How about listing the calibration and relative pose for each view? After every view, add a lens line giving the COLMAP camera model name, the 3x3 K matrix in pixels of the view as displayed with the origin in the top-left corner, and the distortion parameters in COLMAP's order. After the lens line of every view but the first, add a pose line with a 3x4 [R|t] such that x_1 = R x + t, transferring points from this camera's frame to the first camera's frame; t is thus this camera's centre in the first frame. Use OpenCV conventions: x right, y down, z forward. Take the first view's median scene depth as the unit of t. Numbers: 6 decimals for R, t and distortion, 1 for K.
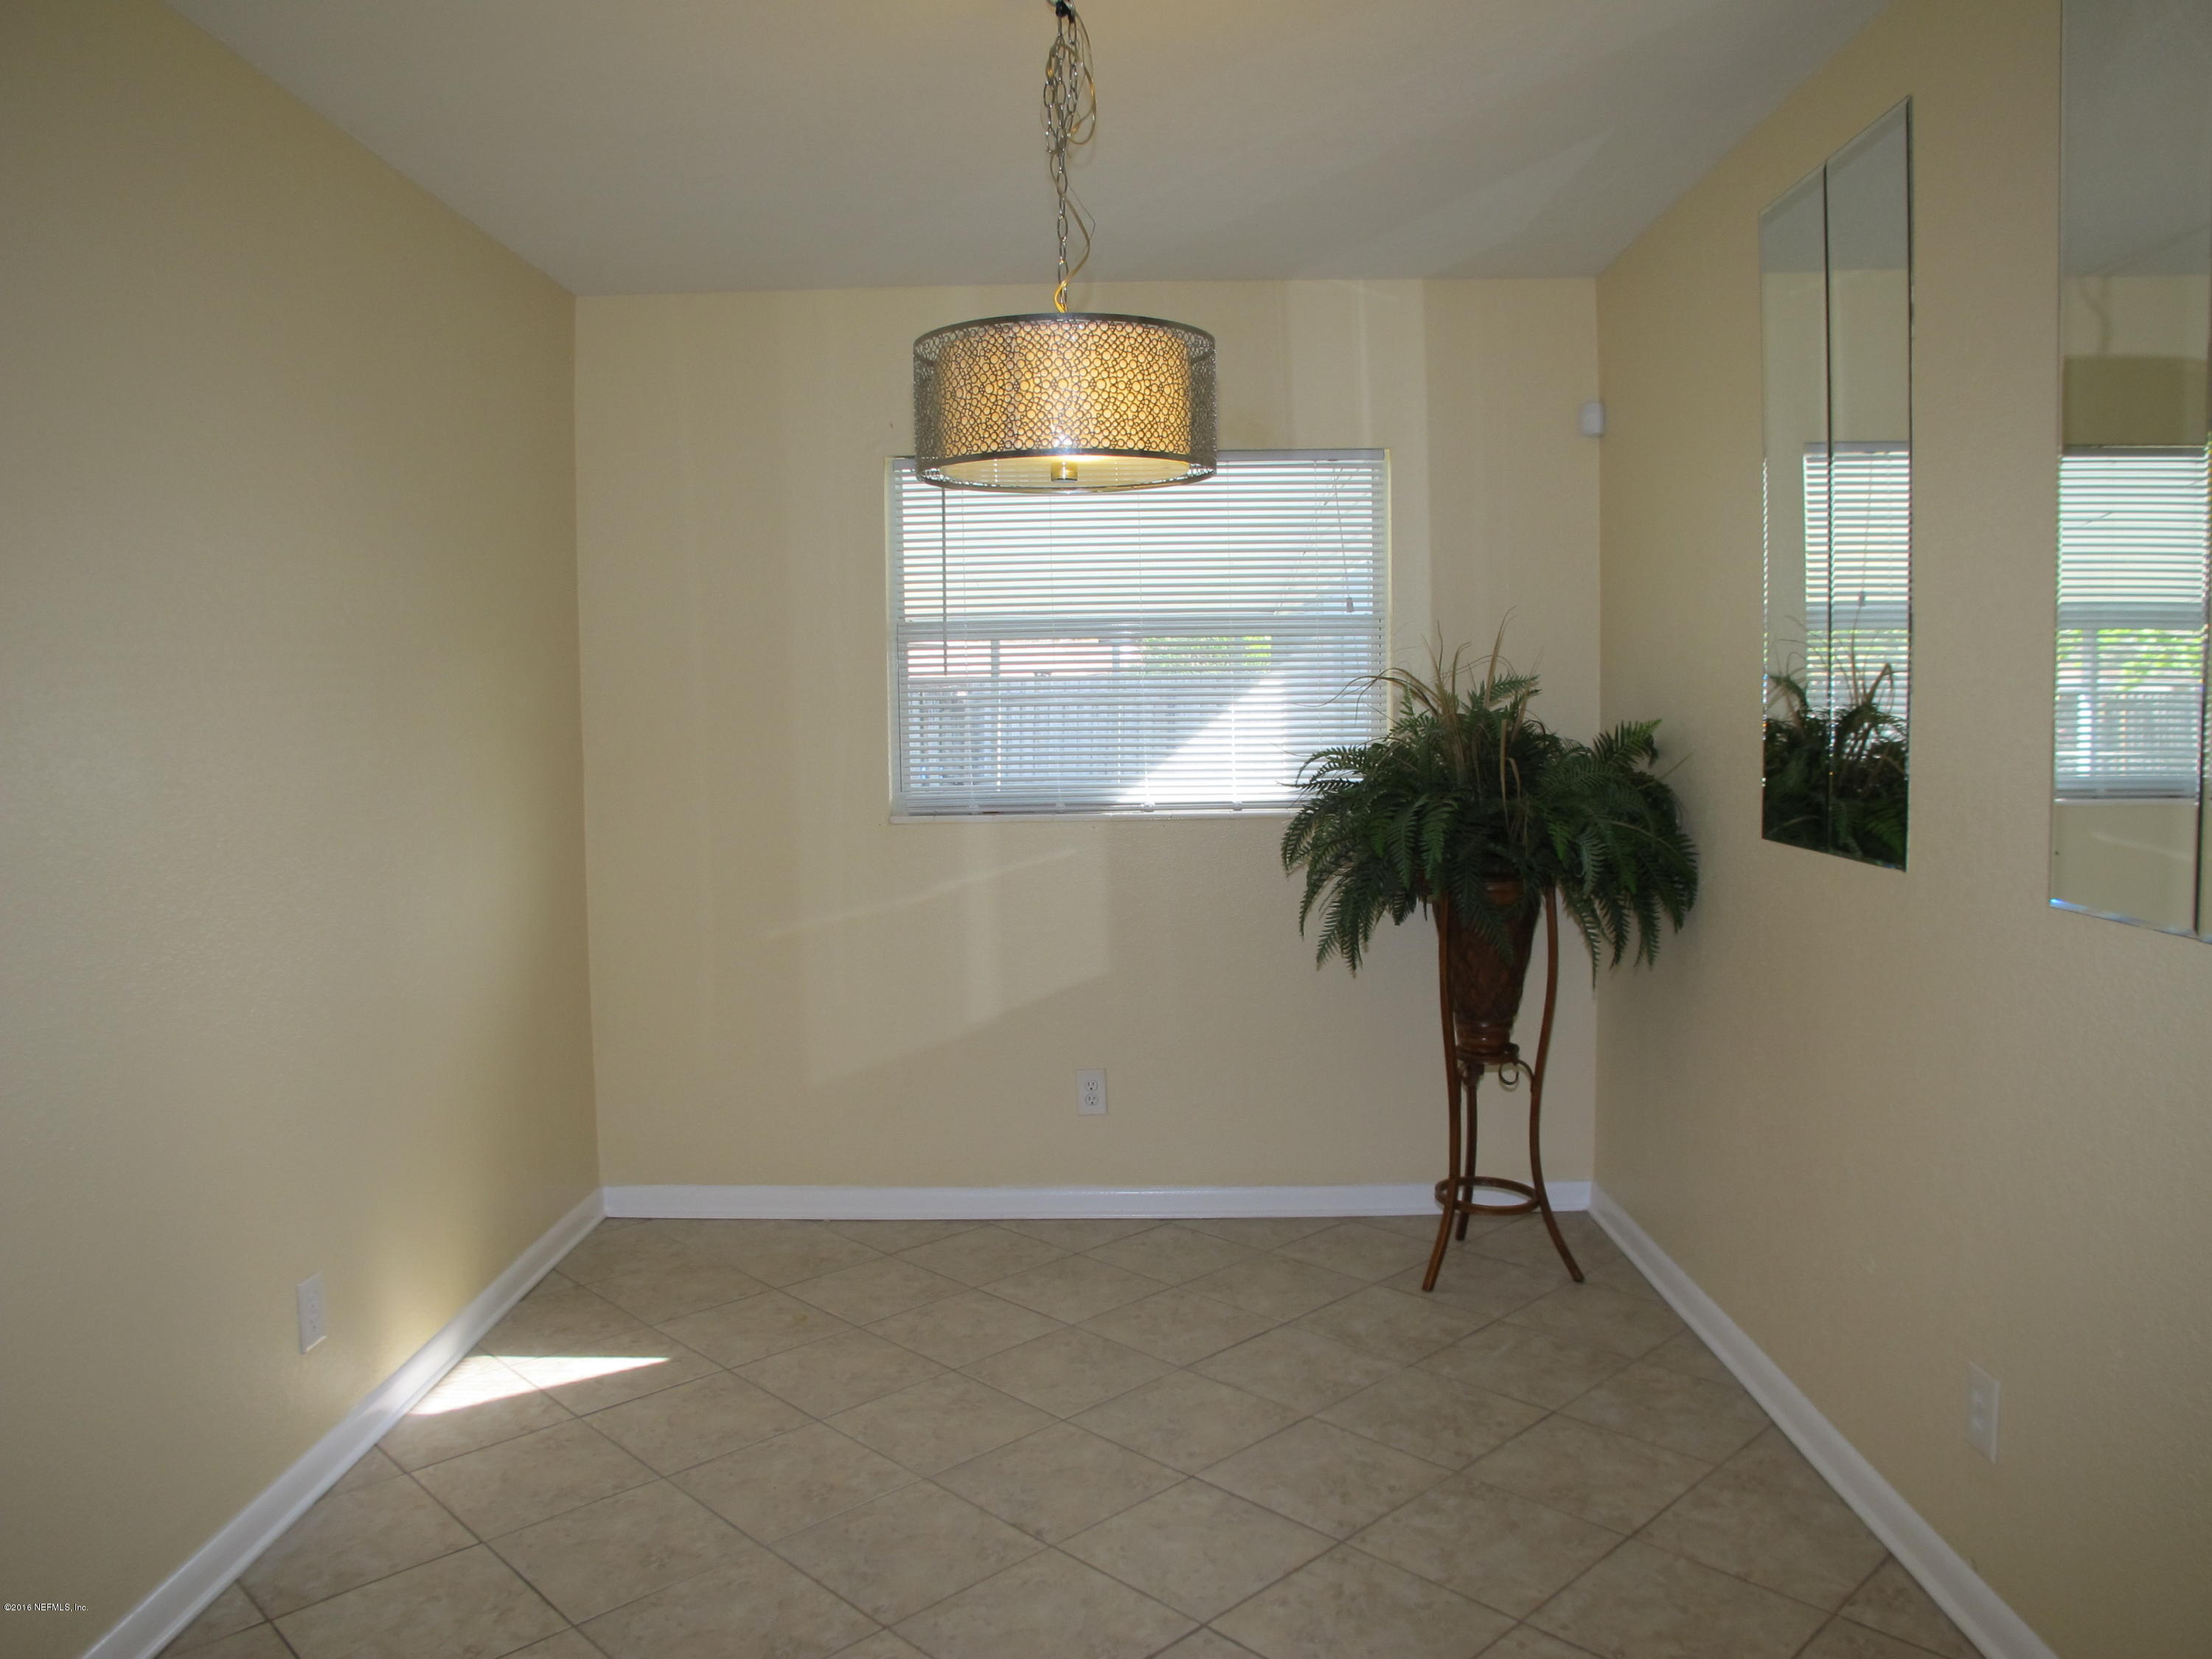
lens RADIAL K [[1607.4, 0, 1111.6], [0, 1607.4, 826.1], [0, 0, 1]] dist [-0.127593, 0.092483]
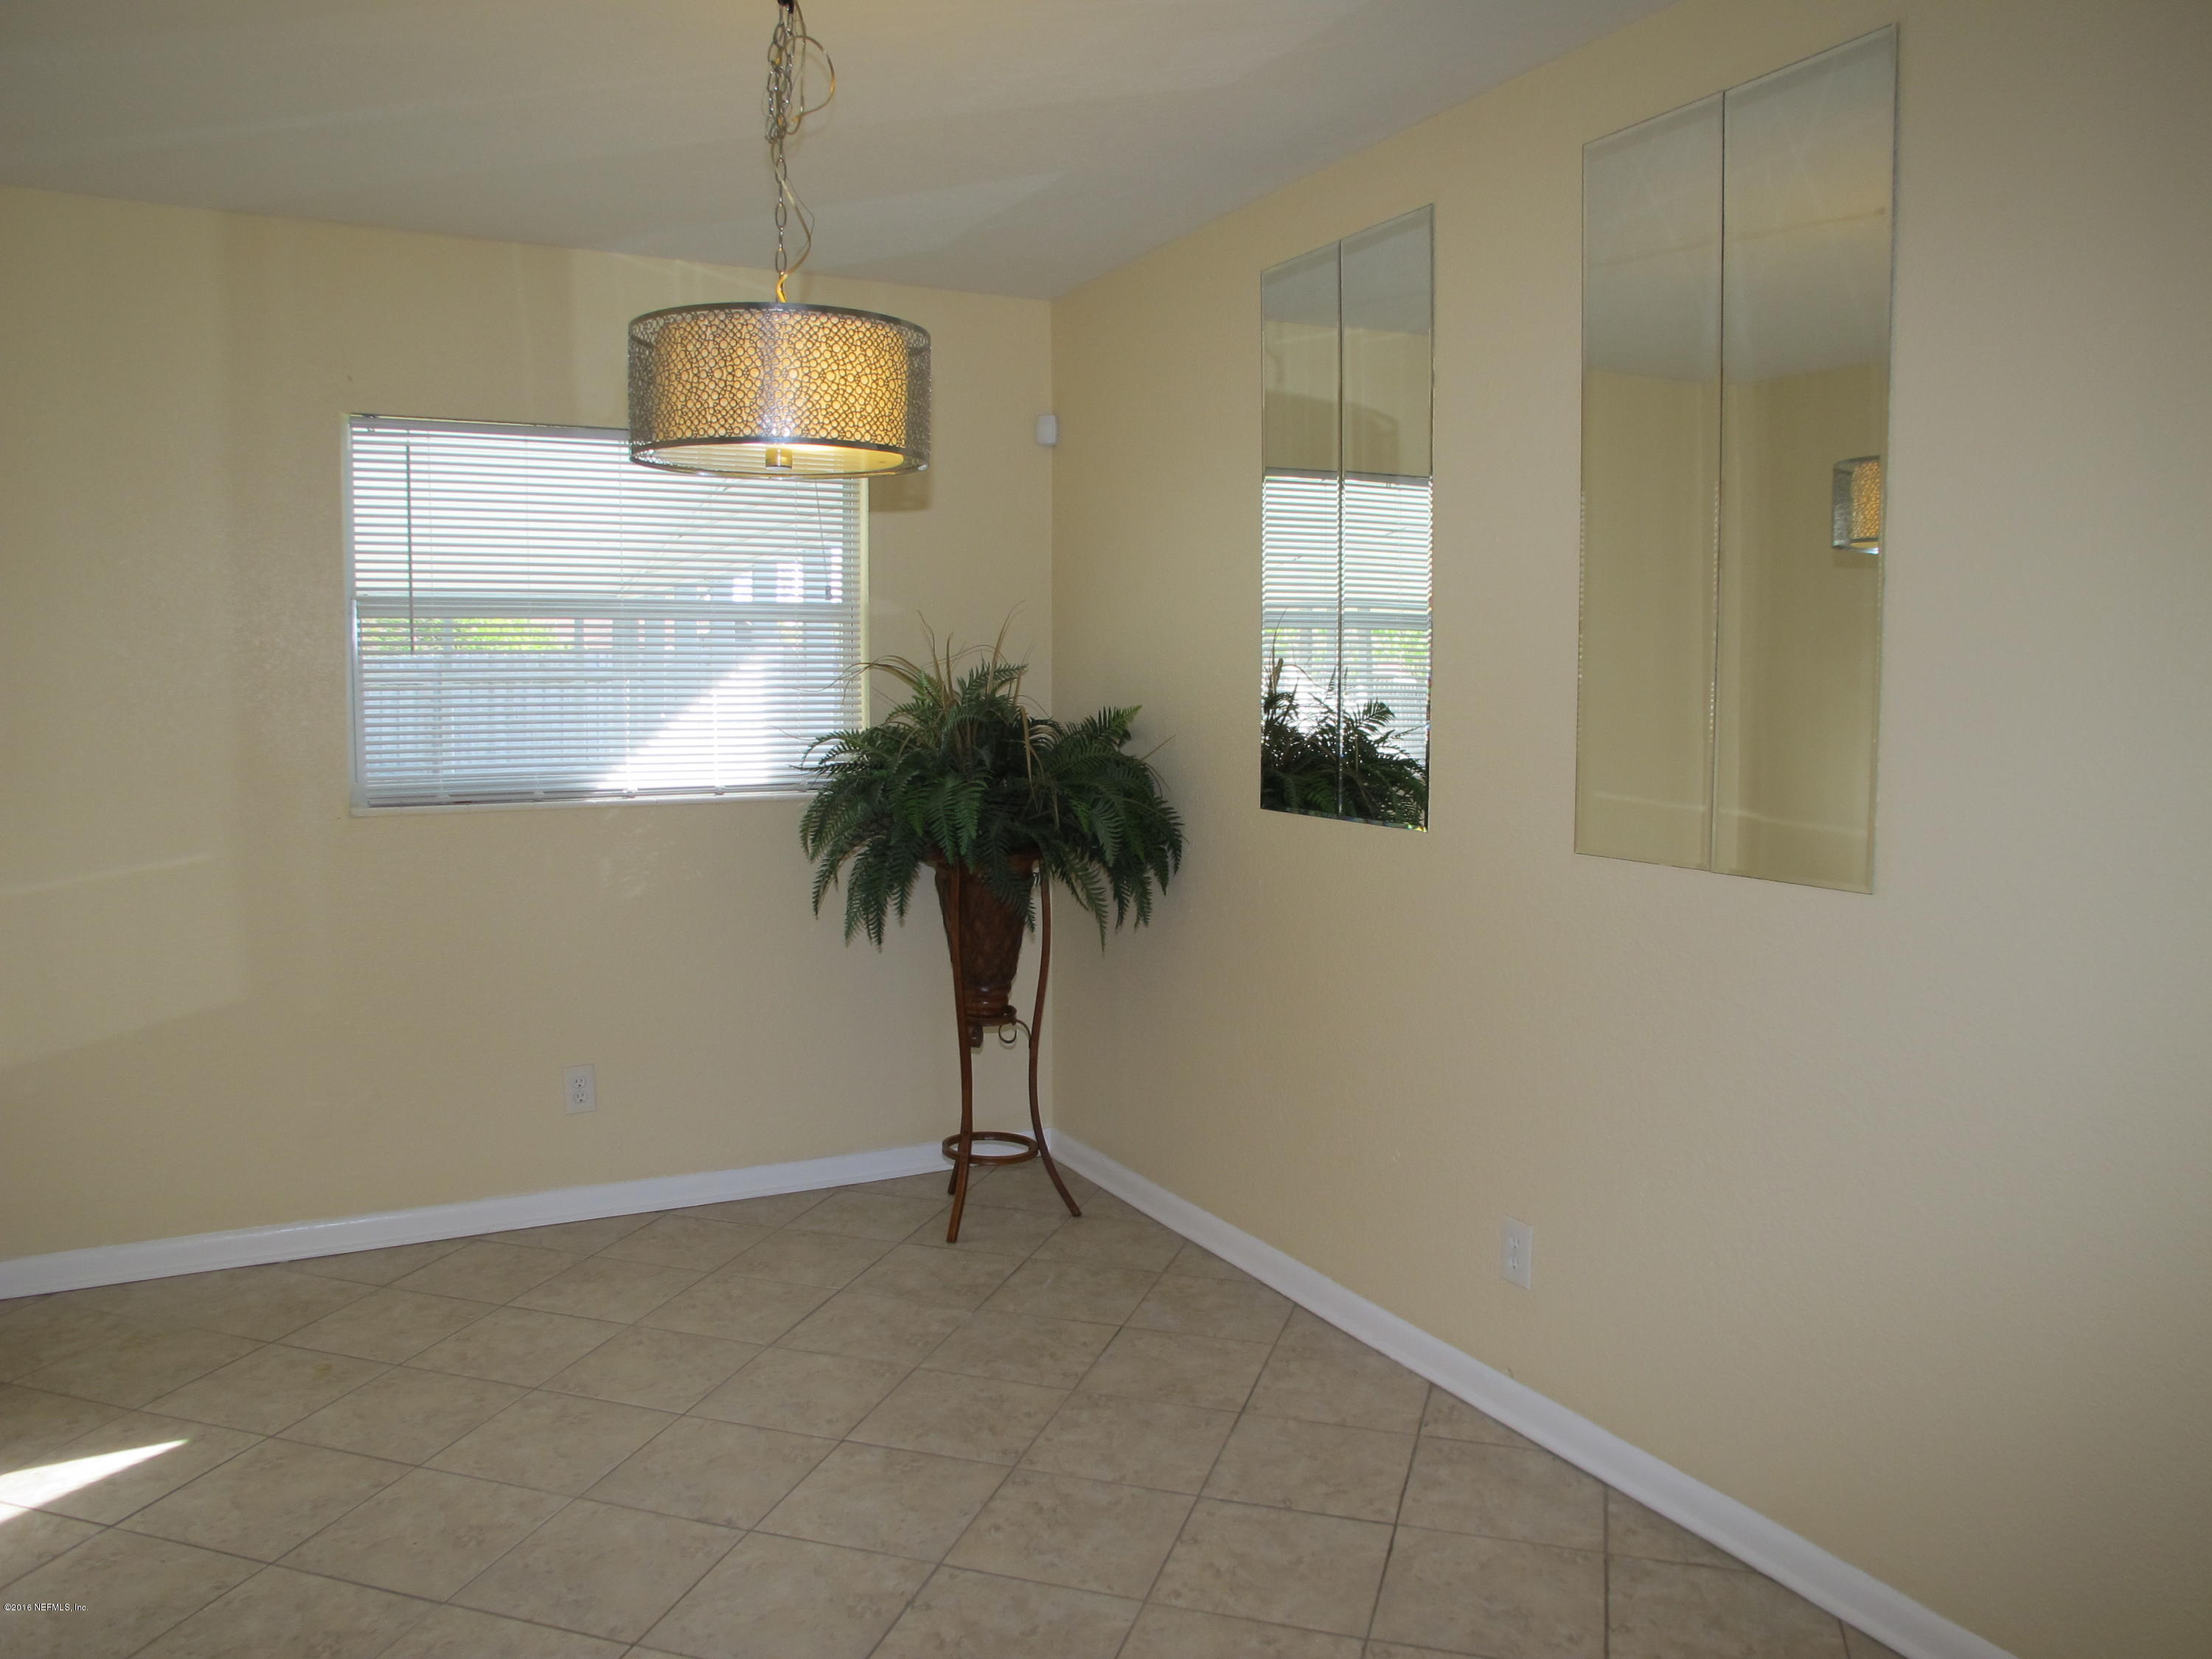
lens RADIAL K [[1607.4, 0, 1111.3], [0, 1607.4, 822.3], [0, 0, 1]] dist [-0.127593, 0.092483]
pose [[0.875532, -0.026404, 0.482437, -0.228932], [0.022955, 0.999651, 0.013054, 0.000017], [-0.482614, -0.000355, 0.875833, 0.012973]]
